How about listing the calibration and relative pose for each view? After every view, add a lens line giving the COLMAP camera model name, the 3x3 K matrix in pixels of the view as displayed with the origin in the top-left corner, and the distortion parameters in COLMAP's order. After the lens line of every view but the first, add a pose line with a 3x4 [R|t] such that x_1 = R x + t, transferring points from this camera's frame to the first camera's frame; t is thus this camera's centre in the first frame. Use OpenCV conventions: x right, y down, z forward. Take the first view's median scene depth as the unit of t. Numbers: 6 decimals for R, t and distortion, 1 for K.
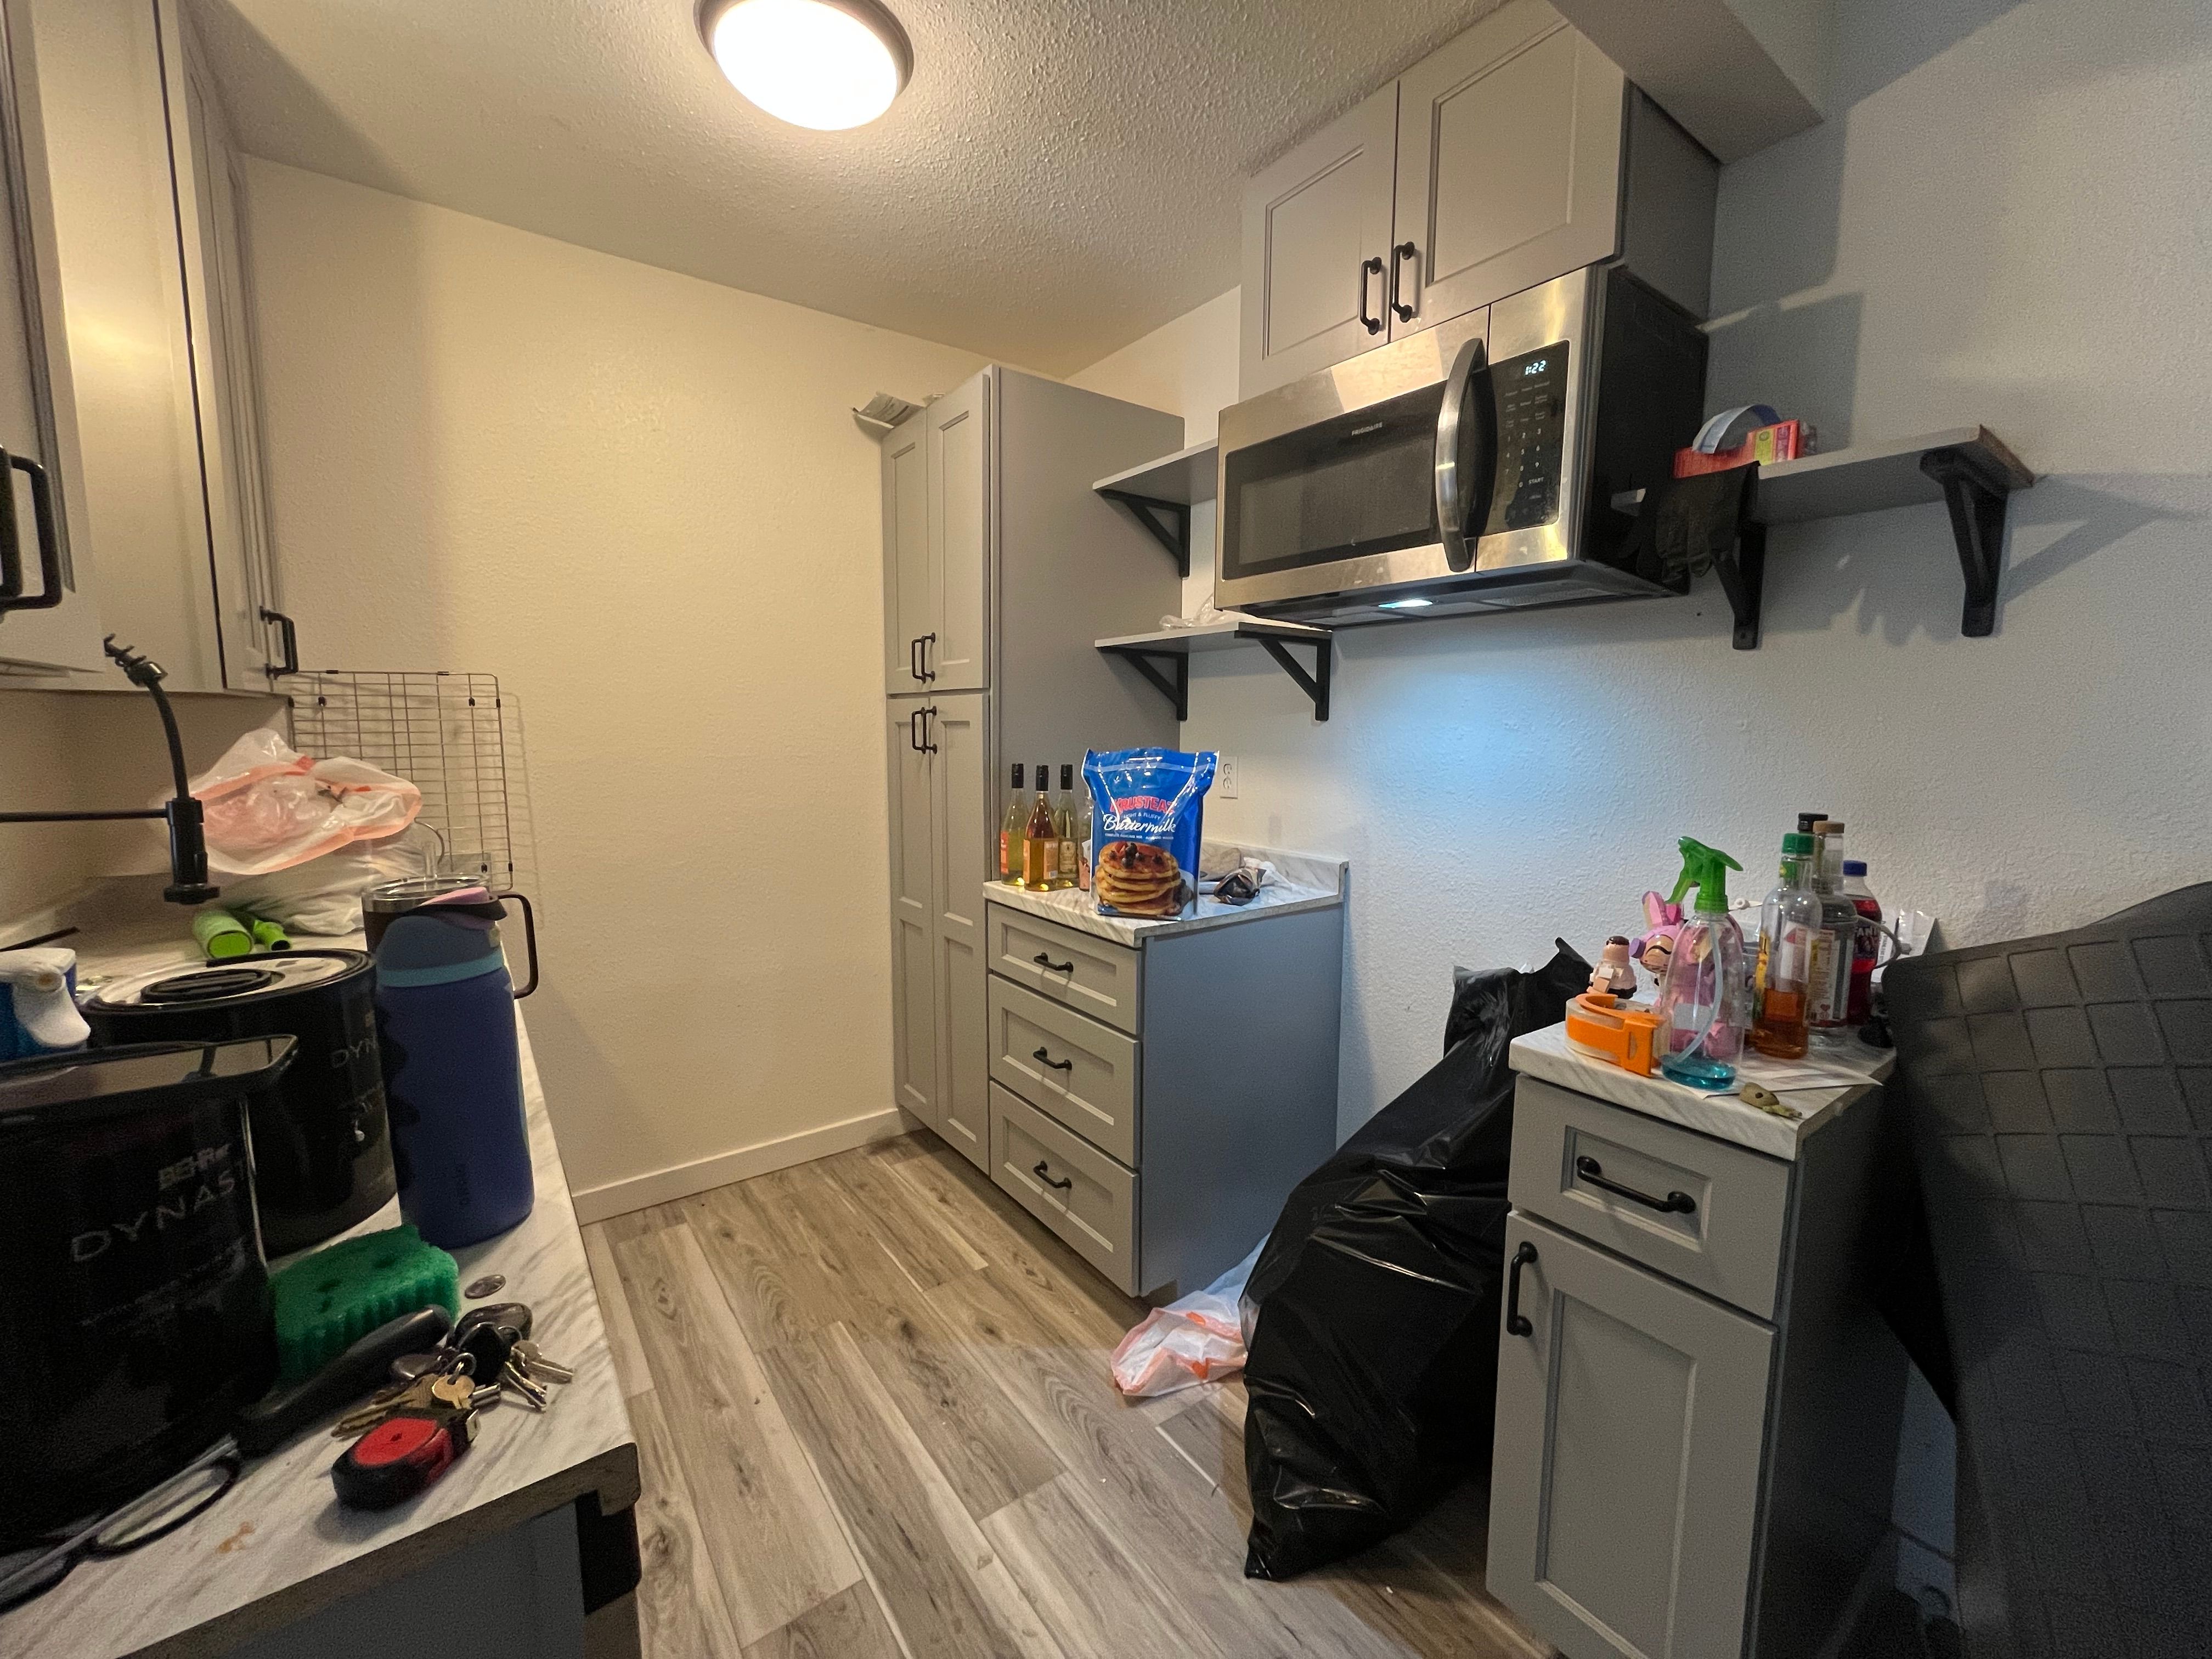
lens RADIAL K [[893.1, 0, 1103.2], [0, 893.1, 826.8], [0, 0, 1]] dist [-0.003728, -0.000496]
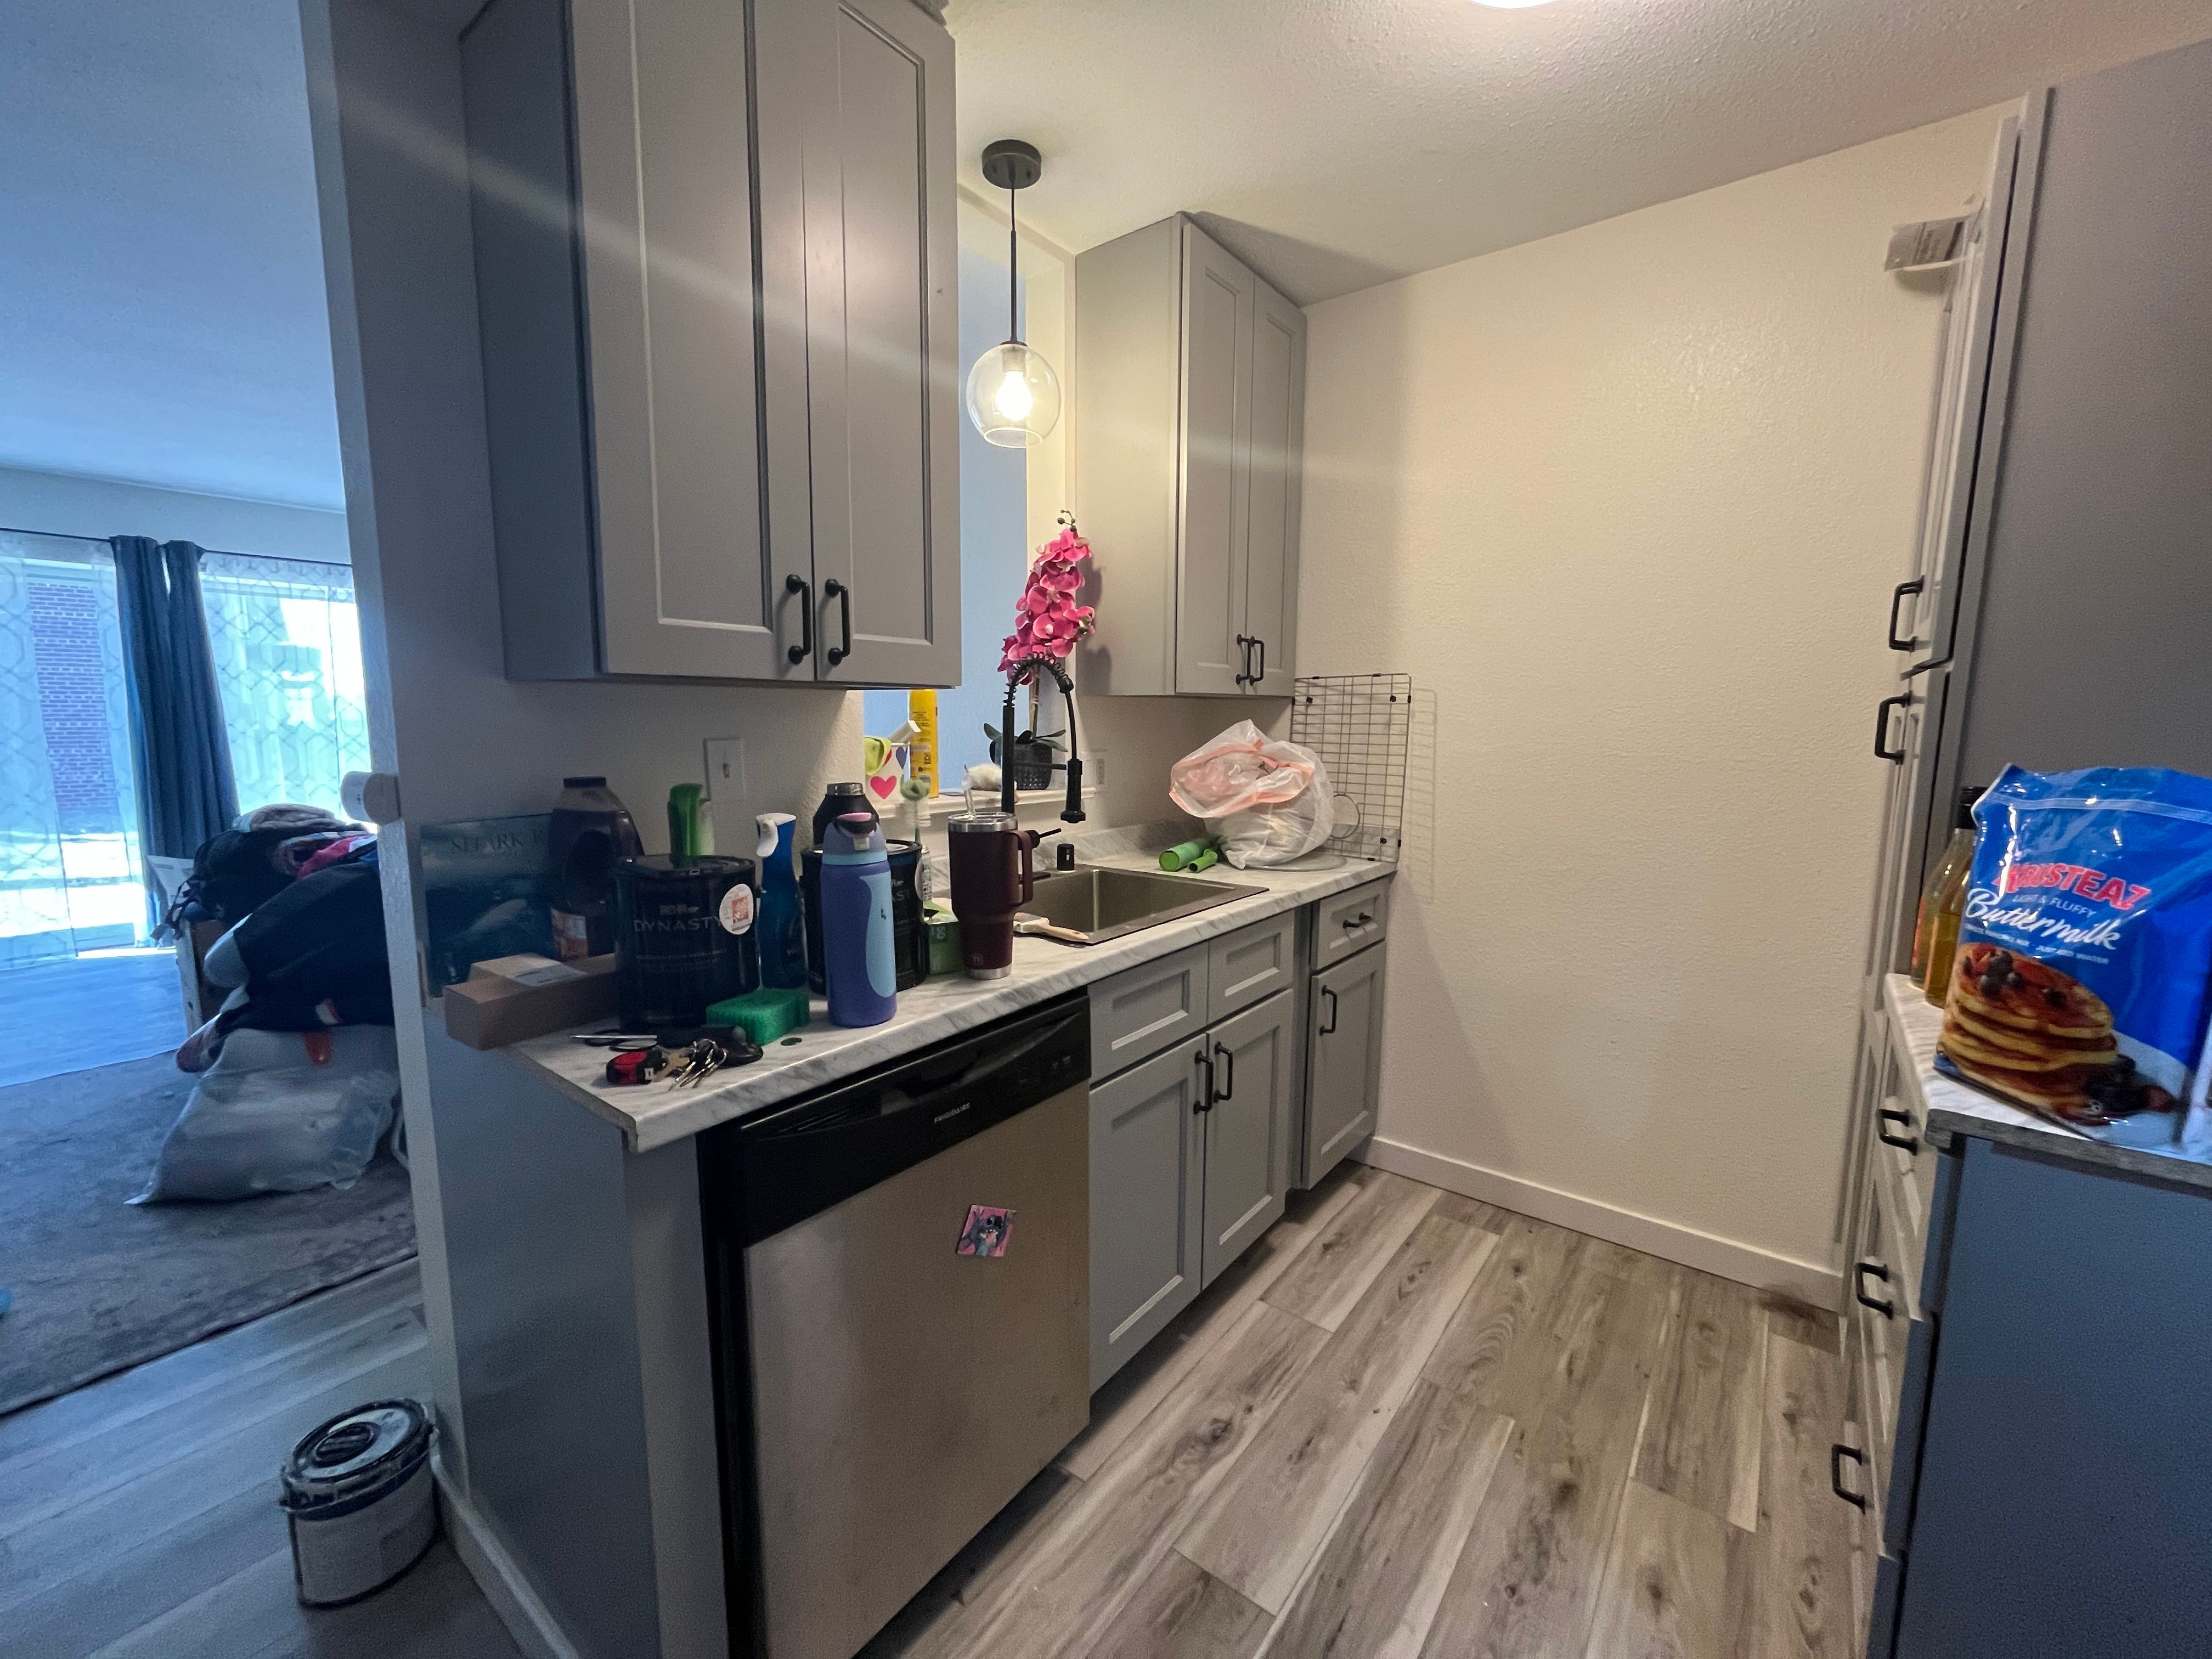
lens RADIAL K [[893.1, 0, 1112.2], [0, 893.1, 828.1], [0, 0, 1]] dist [-0.003728, -0.000496]
pose [[0.281633, 0.117918, -0.952249, 0.362954], [-0.115626, 0.989359, 0.088317, -0.036820], [0.952530, 0.085232, 0.292270, 0.364537]]
